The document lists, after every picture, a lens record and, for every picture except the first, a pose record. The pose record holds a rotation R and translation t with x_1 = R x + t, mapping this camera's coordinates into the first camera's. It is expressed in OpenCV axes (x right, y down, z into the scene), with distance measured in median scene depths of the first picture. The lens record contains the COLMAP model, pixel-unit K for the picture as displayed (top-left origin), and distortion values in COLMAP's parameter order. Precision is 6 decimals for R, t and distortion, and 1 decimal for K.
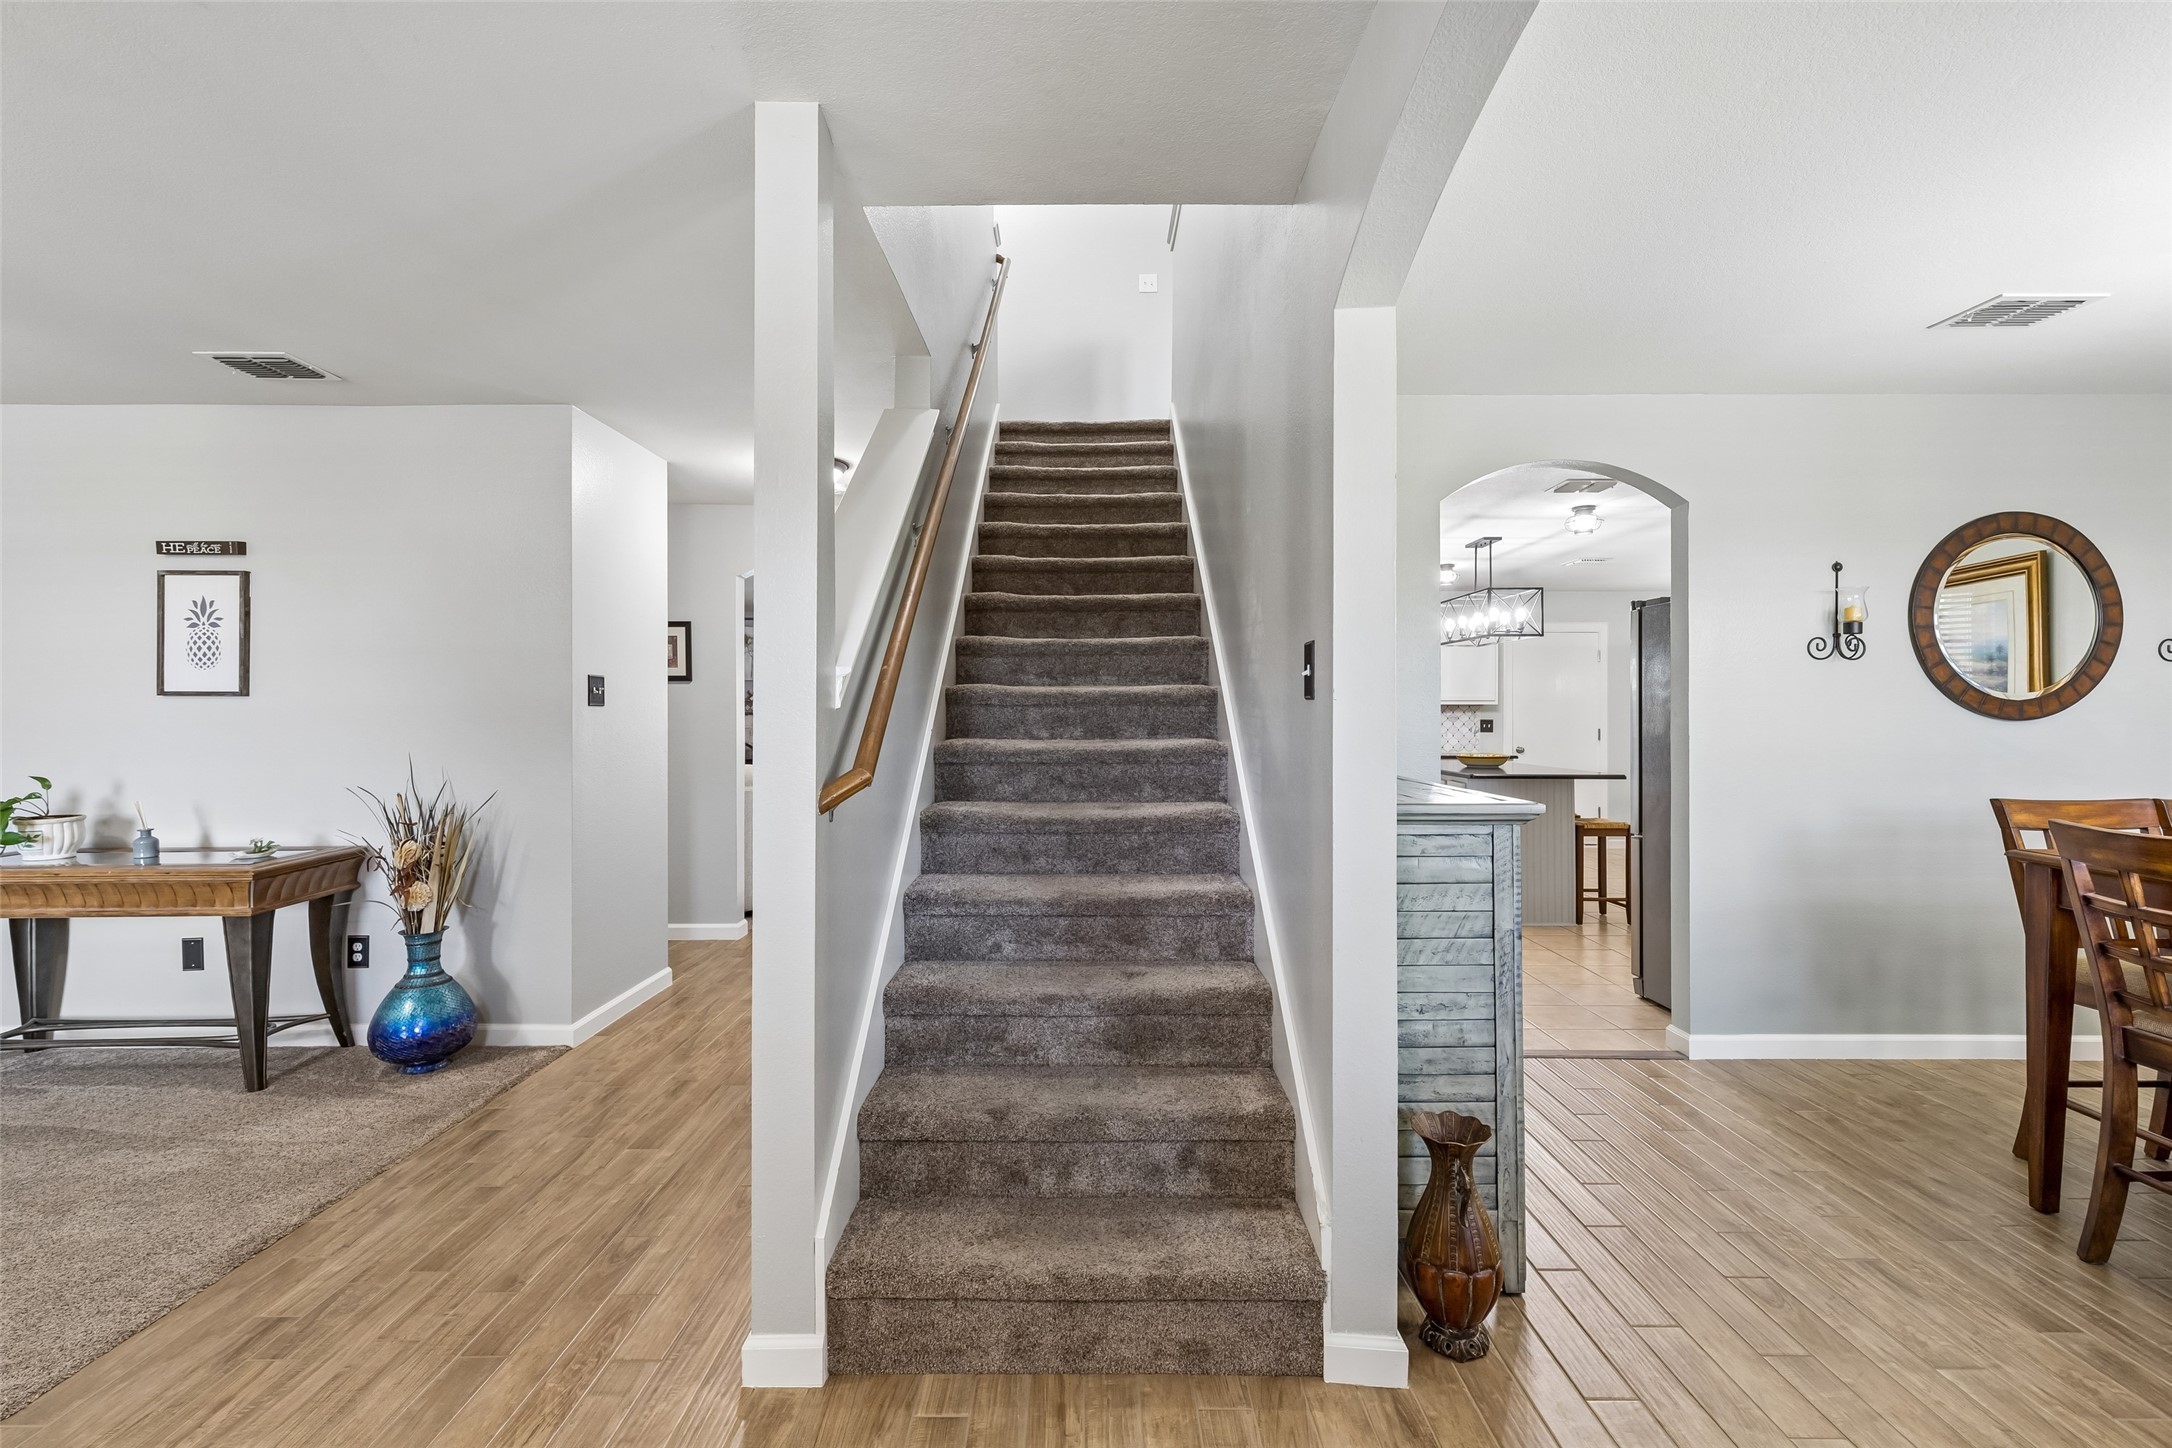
lens RADIAL K [[986.6, 0, 1086.1], [0, 986.6, 706.3], [0, 0, 1]] dist [0.007691, -0.001294]
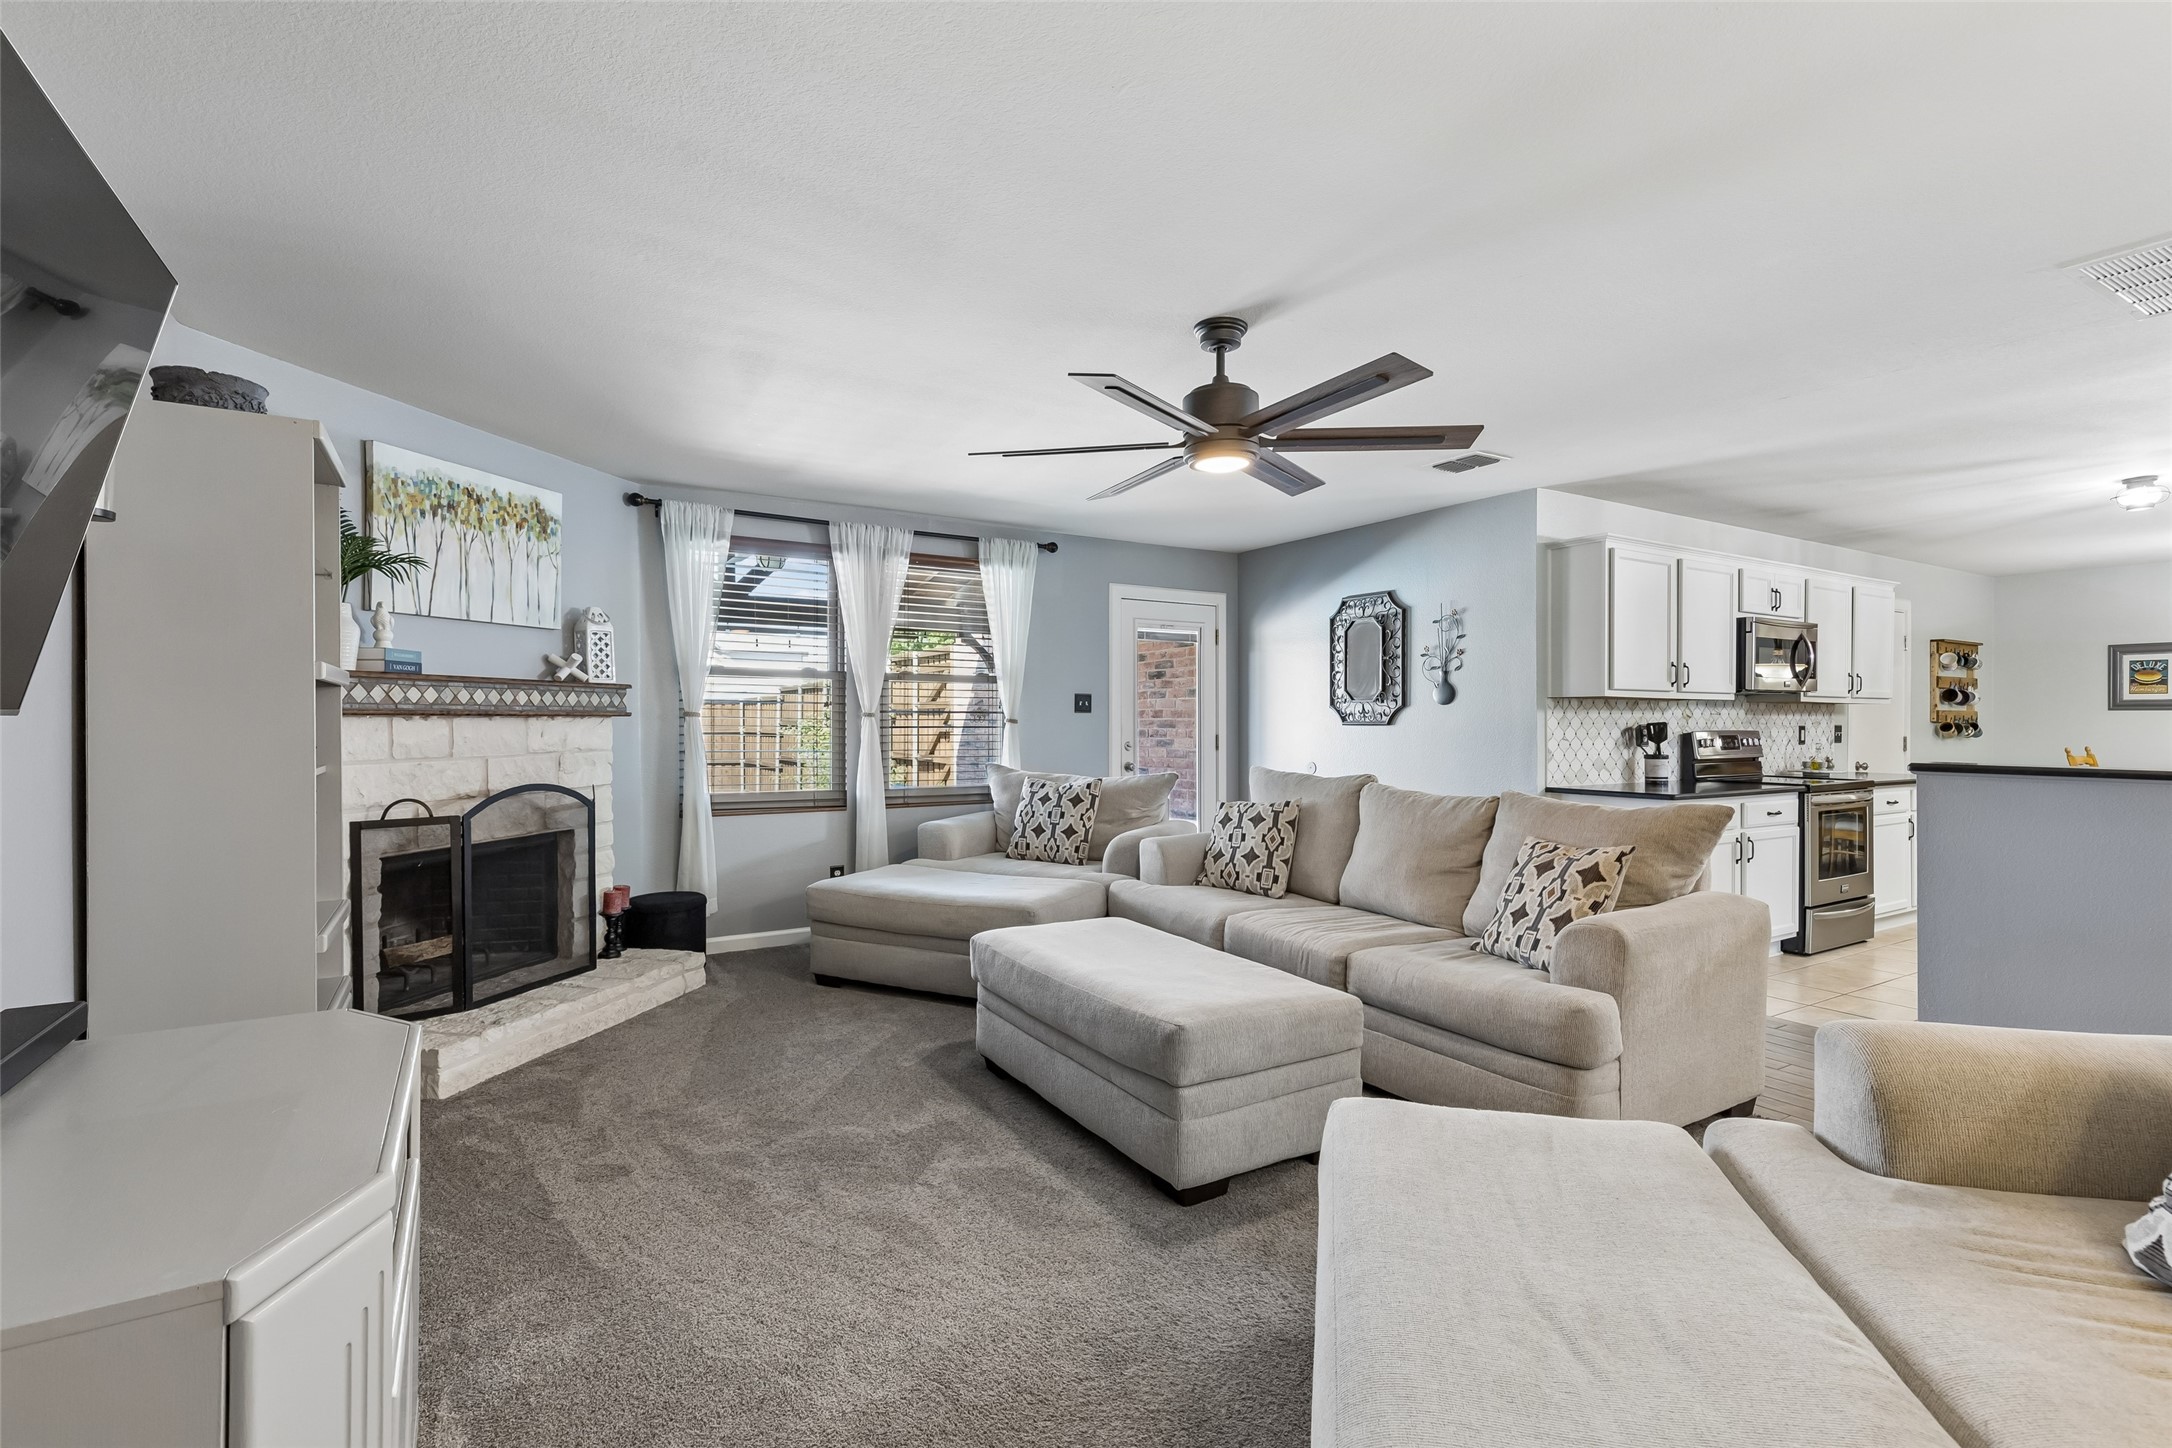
lens RADIAL K [[986.6, 0, 1087.7], [0, 986.6, 733.5], [0, 0, 1]] dist [0.007691, -0.001294]
pose [[0.852718, -0.006457, 0.522332, -1.173996], [-0.004294, 0.999803, 0.019368, 0.021599], [-0.522354, -0.018759, 0.852522, 1.793155]]
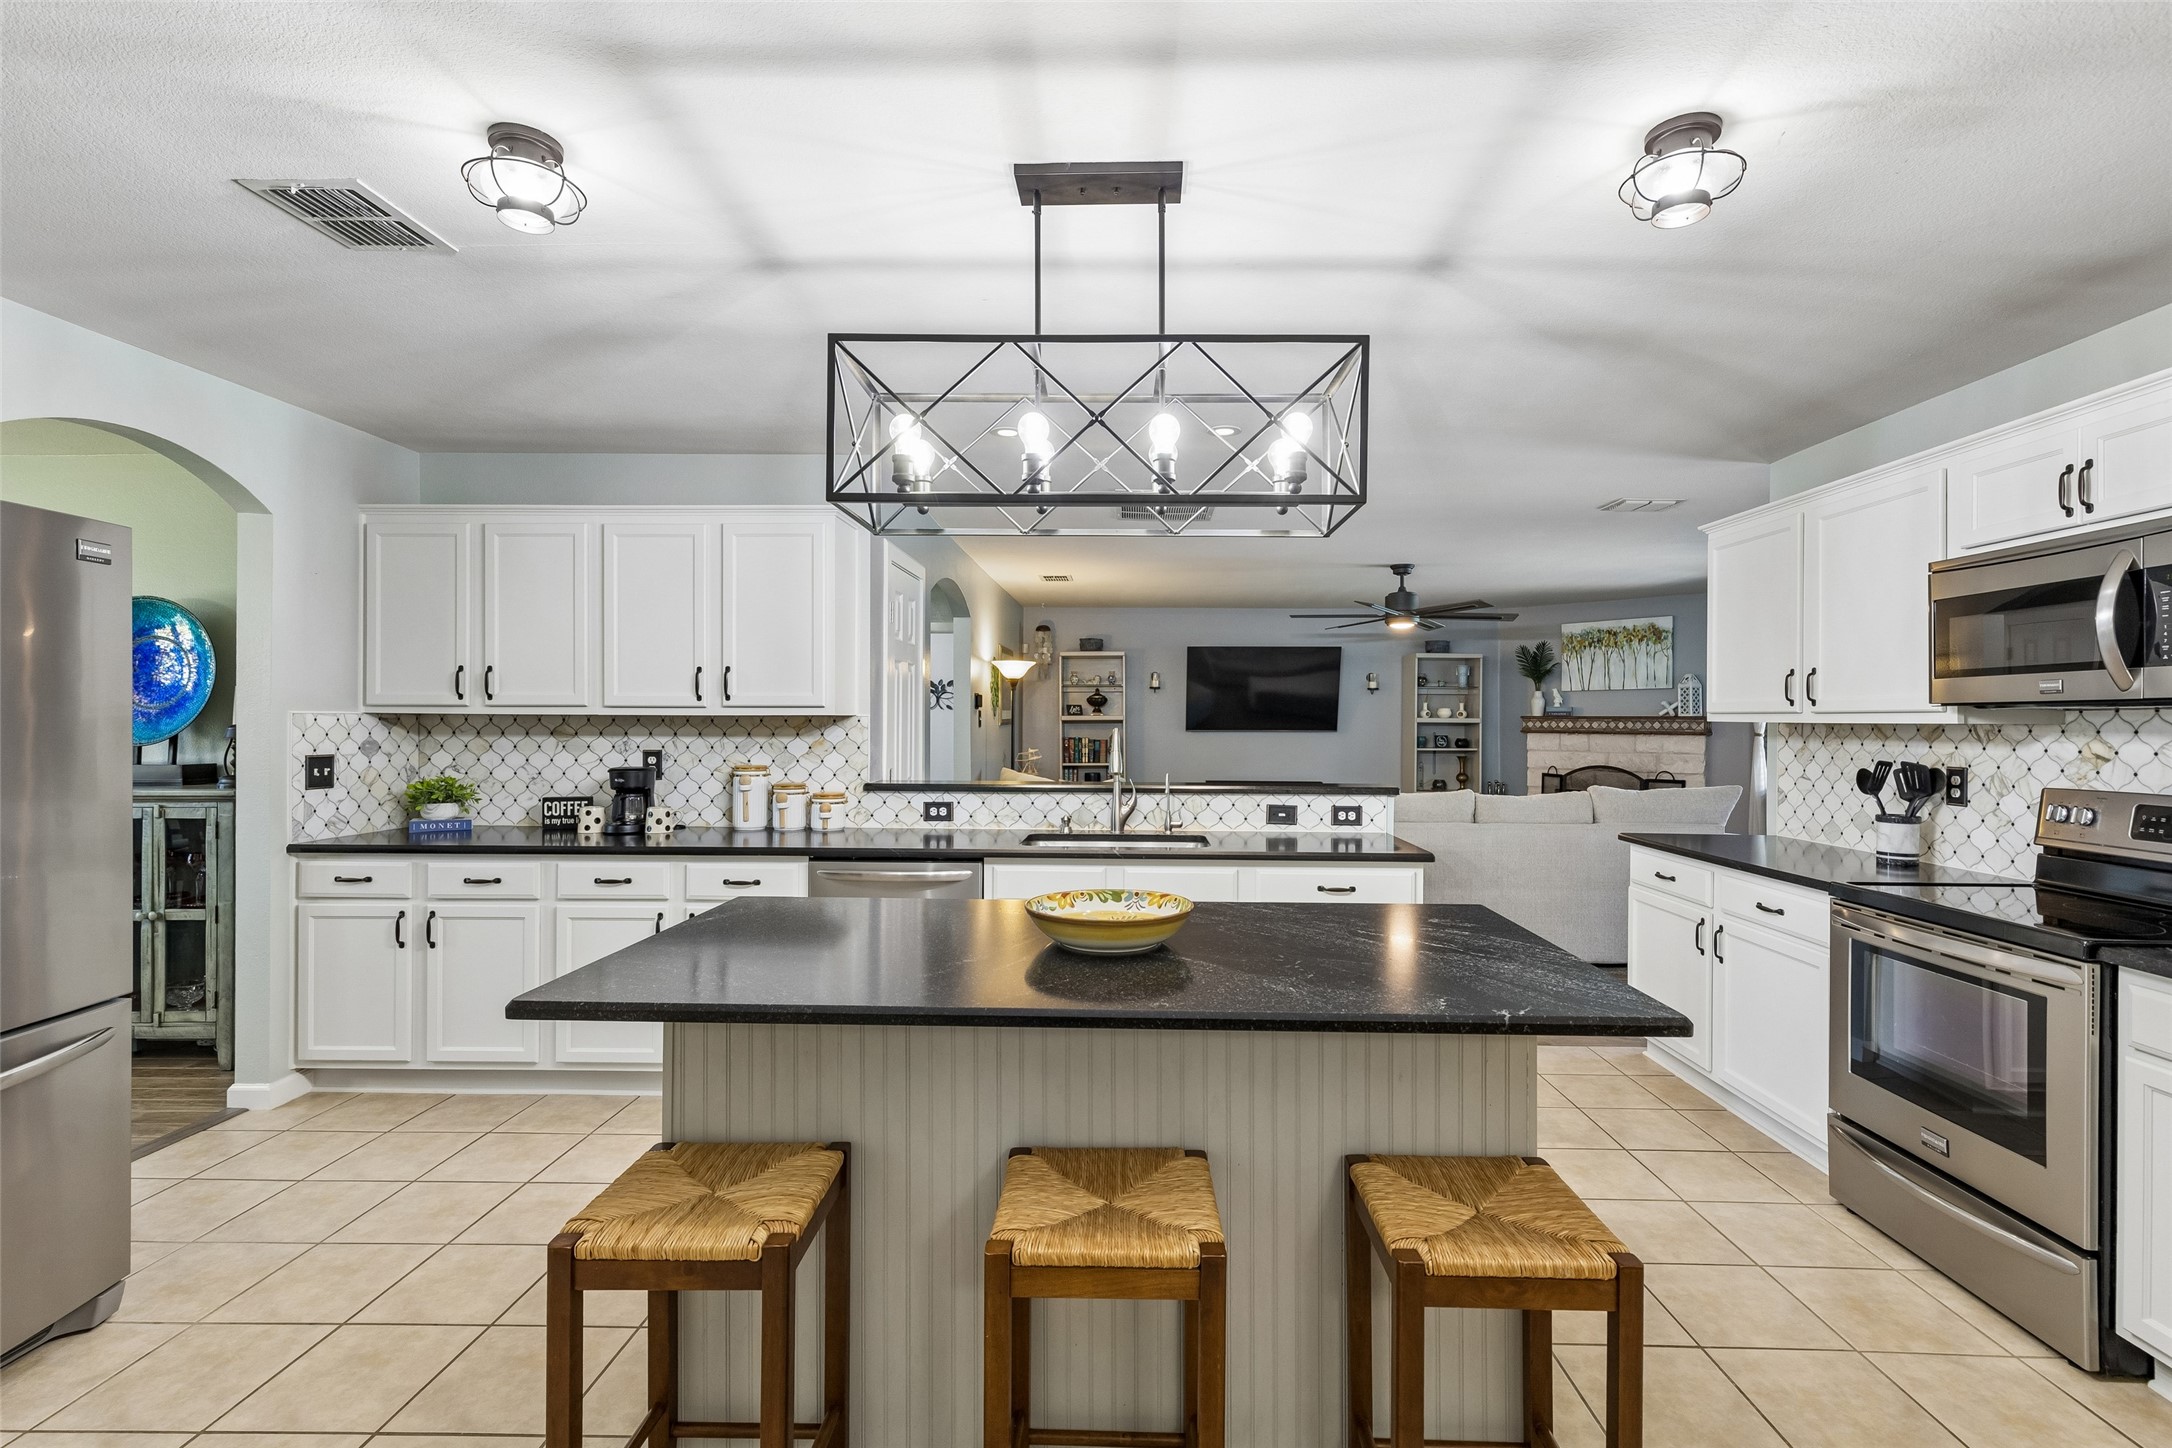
lens RADIAL K [[986.6, 0, 1106.5], [0, 986.6, 720.1], [0, 0, 1]] dist [0.007691, -0.001294]
pose [[-0.022442, 0.000796, -0.999748, 1.332036], [0.000167, 1.000000, 0.000792, -0.009715], [0.999748, -0.000149, -0.022442, 1.923679]]
